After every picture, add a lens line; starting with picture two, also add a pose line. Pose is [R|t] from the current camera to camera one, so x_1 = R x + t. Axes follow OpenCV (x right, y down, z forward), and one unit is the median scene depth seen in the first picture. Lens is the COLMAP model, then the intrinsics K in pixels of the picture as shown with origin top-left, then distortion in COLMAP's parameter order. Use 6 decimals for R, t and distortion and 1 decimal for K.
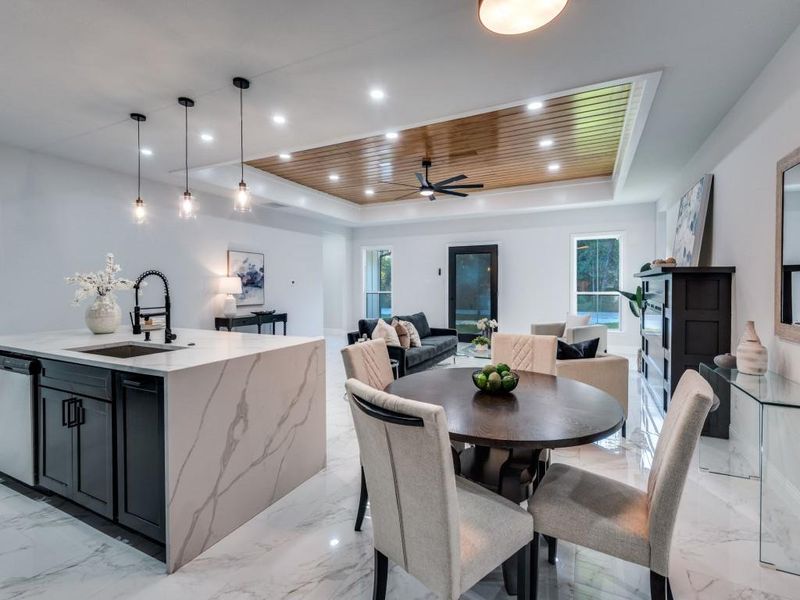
lens RADIAL K [[379.1, 0, 404.7], [0, 379.1, 291.7], [0, 0, 1]] dist [0.011560, -0.000785]
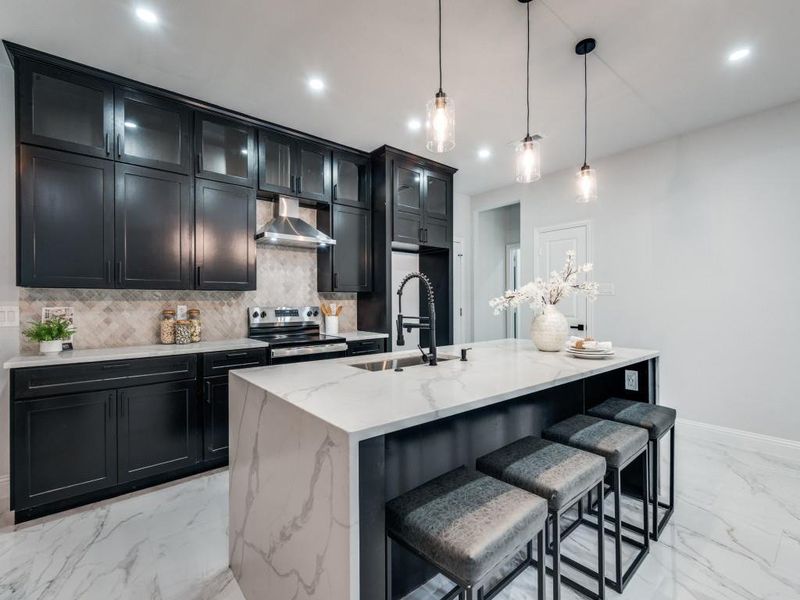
lens RADIAL K [[379.1, 0, 399.2], [0, 379.1, 299.2], [0, 0, 1]] dist [0.011560, -0.000785]
pose [[-0.399366, -0.002236, -0.916789, 0.037236], [-0.015413, 0.999872, 0.004276, -0.000032], [0.916662, 0.015838, -0.399349, 0.471478]]
